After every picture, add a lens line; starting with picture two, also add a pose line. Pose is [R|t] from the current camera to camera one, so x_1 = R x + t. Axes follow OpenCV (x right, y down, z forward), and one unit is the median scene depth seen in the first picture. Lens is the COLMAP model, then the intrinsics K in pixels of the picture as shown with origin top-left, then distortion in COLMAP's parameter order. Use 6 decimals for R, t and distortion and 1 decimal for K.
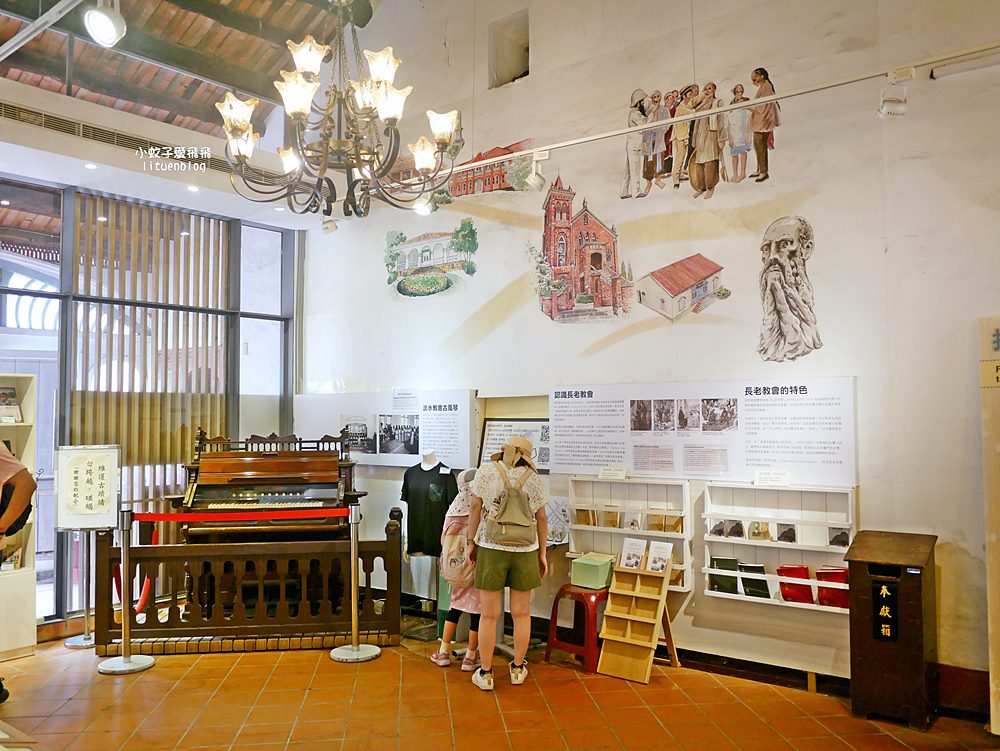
lens RADIAL K [[846.5, 0, 493.9], [0, 846.5, 373.0], [0, 0, 1]] dist [-0.048940, 0.028331]
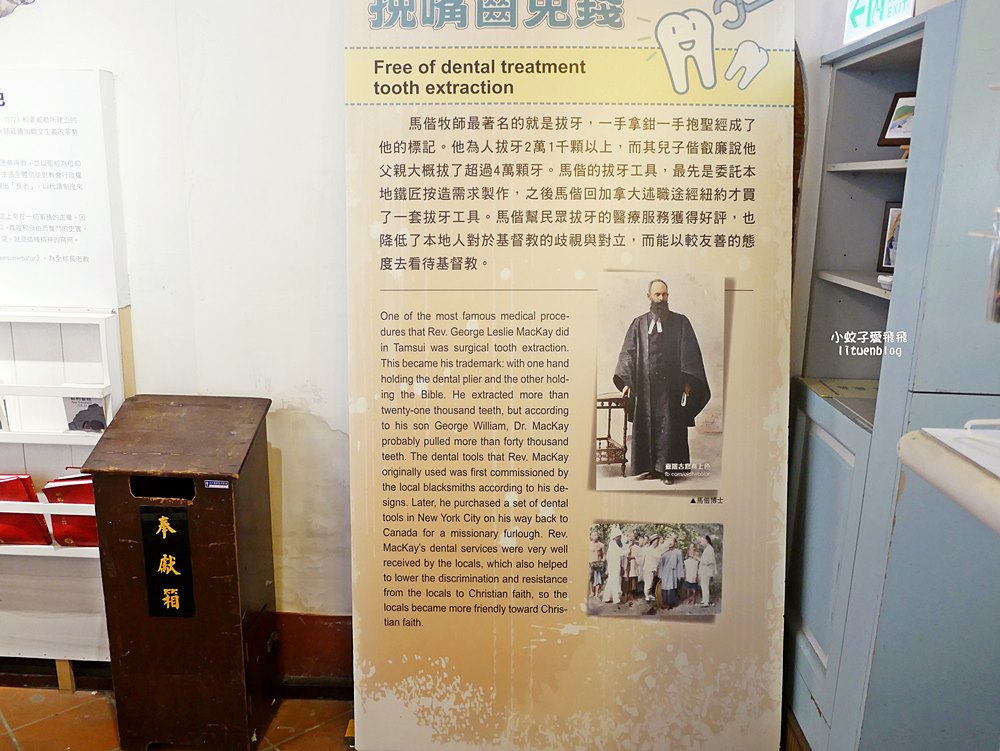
lens RADIAL K [[846.5, 0, 497.3], [0, 846.5, 377.9], [0, 0, 1]] dist [-0.048940, 0.028331]
pose [[0.799582, -0.114870, 0.589468, 0.334600], [-0.055762, 0.963096, 0.263318, 0.035725], [-0.597962, -0.243414, 0.763669, 0.516690]]
